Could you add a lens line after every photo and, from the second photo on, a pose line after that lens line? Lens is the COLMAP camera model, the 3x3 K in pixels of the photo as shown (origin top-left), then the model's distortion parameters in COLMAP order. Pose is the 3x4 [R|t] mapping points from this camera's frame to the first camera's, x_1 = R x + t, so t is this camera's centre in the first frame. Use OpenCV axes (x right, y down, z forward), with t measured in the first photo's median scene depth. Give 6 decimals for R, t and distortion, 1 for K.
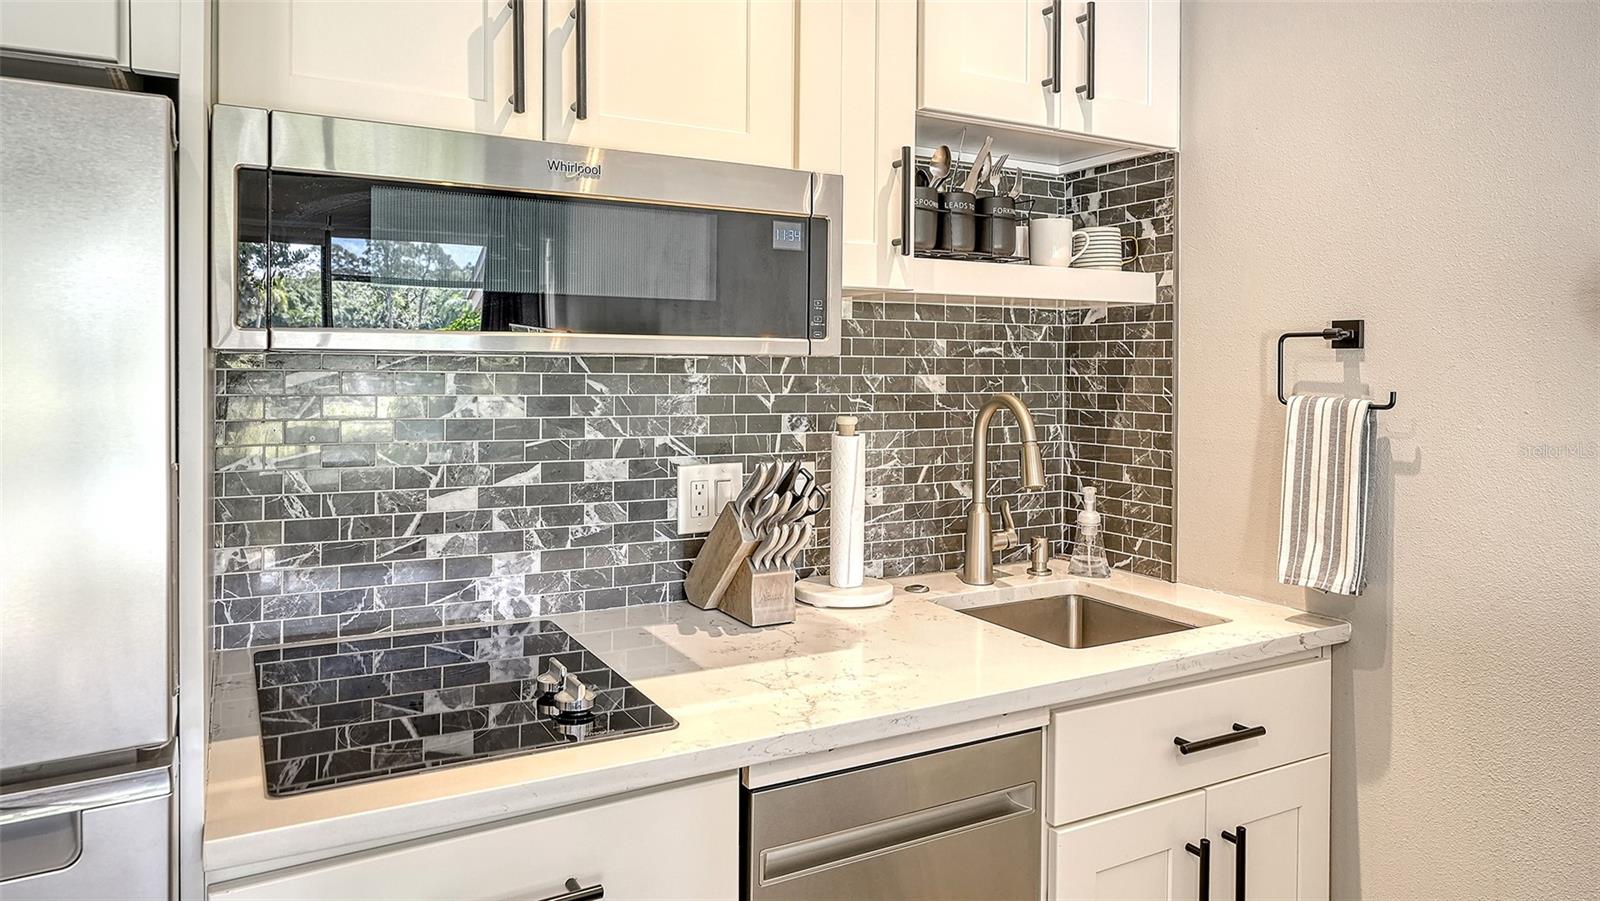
lens RADIAL K [[1151.6, 0, 988.8], [0, 1151.6, 371.4], [0, 0, 1]] dist [-0.002688, 0.000236]
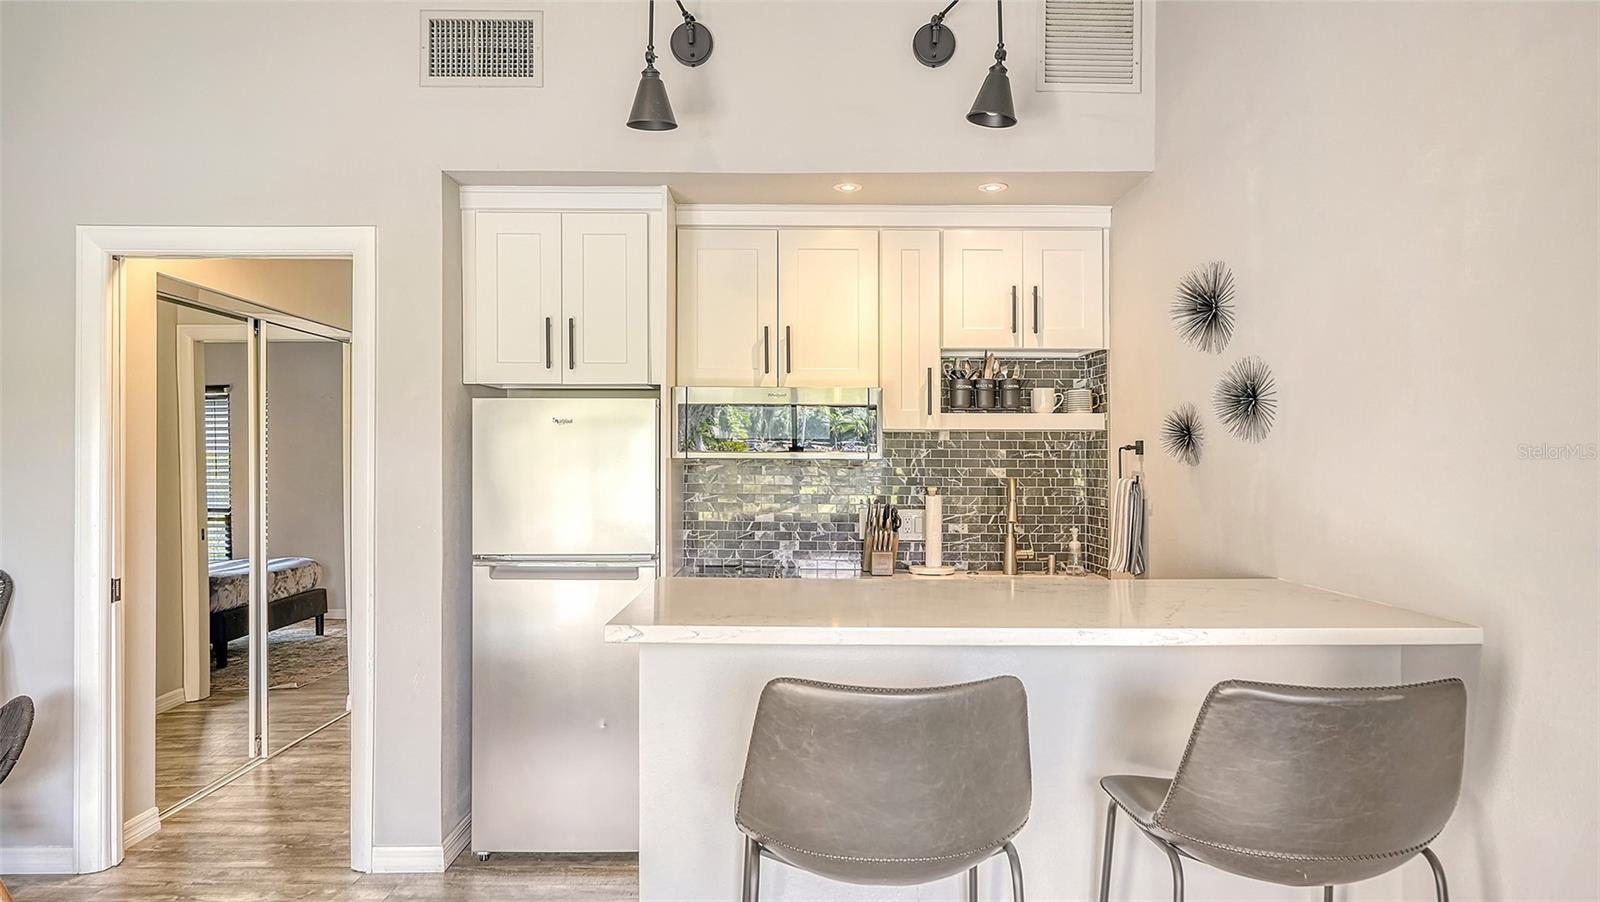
lens RADIAL K [[1083.2, 0, 819.5], [0, 1083.2, 455.8], [0, 0, 1]] dist [0.000714, -0.000747]
pose [[0.858519, -0.005022, -0.512757, 0.690841], [-0.001665, 0.999919, -0.012582, 0.006407], [0.512779, 0.011656, 0.858441, -0.784571]]
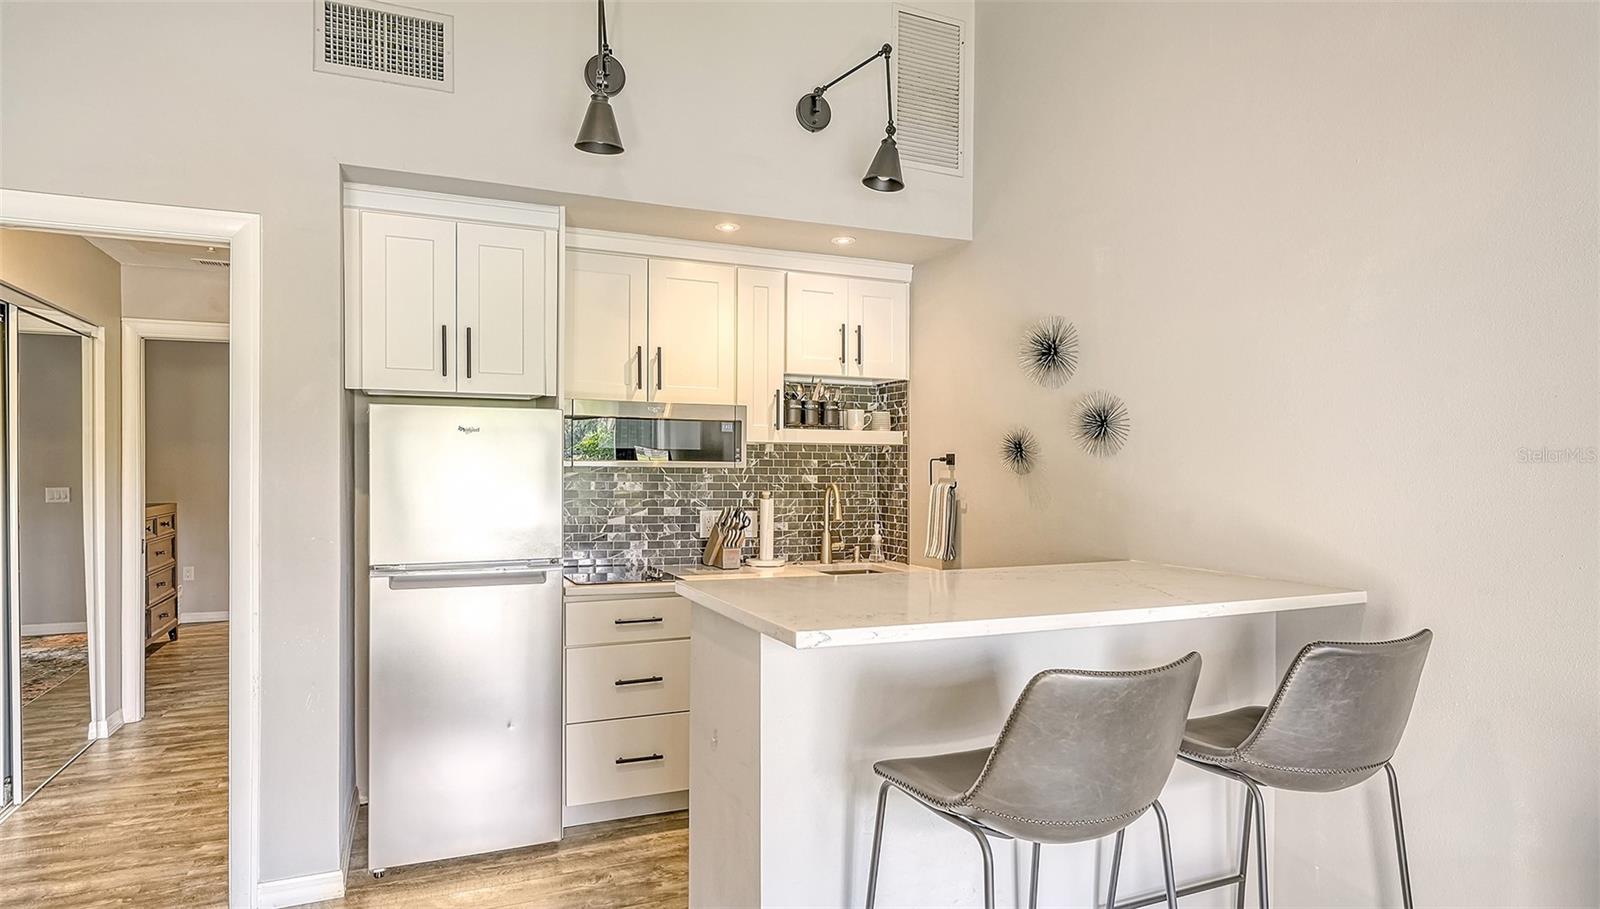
lens RADIAL K [[890.4, 0, 867.0], [0, 890.4, 473.8], [0, 0, 1]] dist [0.001247, -0.000500]
pose [[0.990448, 0.001381, -0.137883, 0.341109], [-0.001586, 0.999998, -0.001373, 0.002779], [0.137881, 0.001578, 0.990448, -0.833250]]
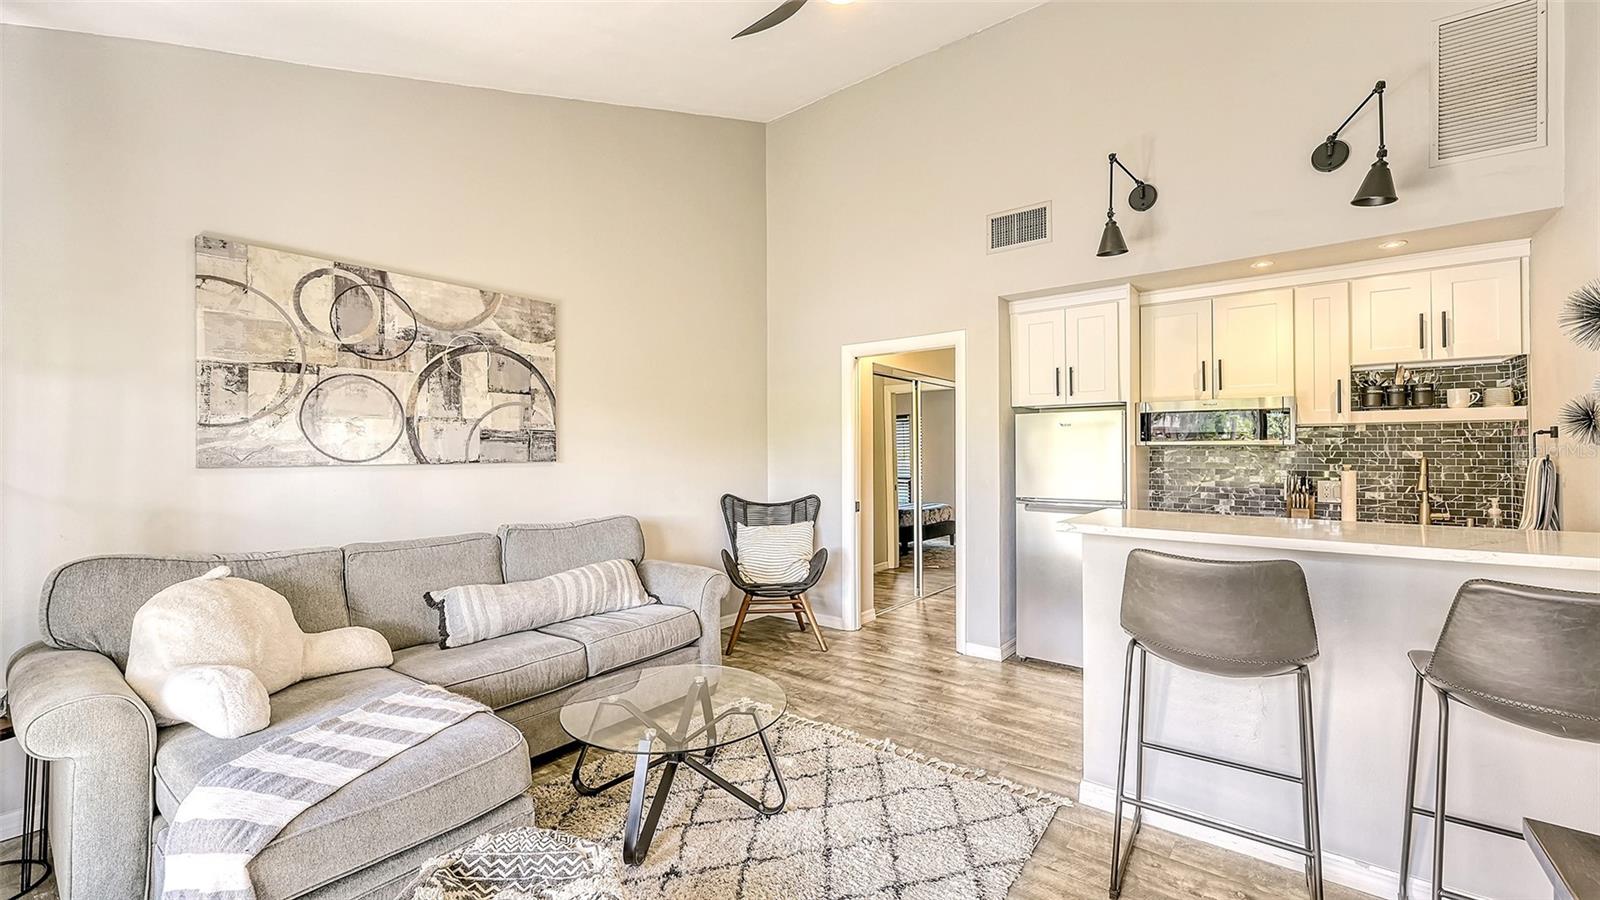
lens RADIAL K [[641.7, 0, 809.5], [0, 641.7, 452.6], [0, 0, 1]] dist [-0.002901, 0.000538]
pose [[0.365628, -0.008233, -0.930725, 0.867593], [-0.002242, 0.999950, -0.009726, 0.025625], [0.930759, 0.005642, 0.365591, -0.854284]]
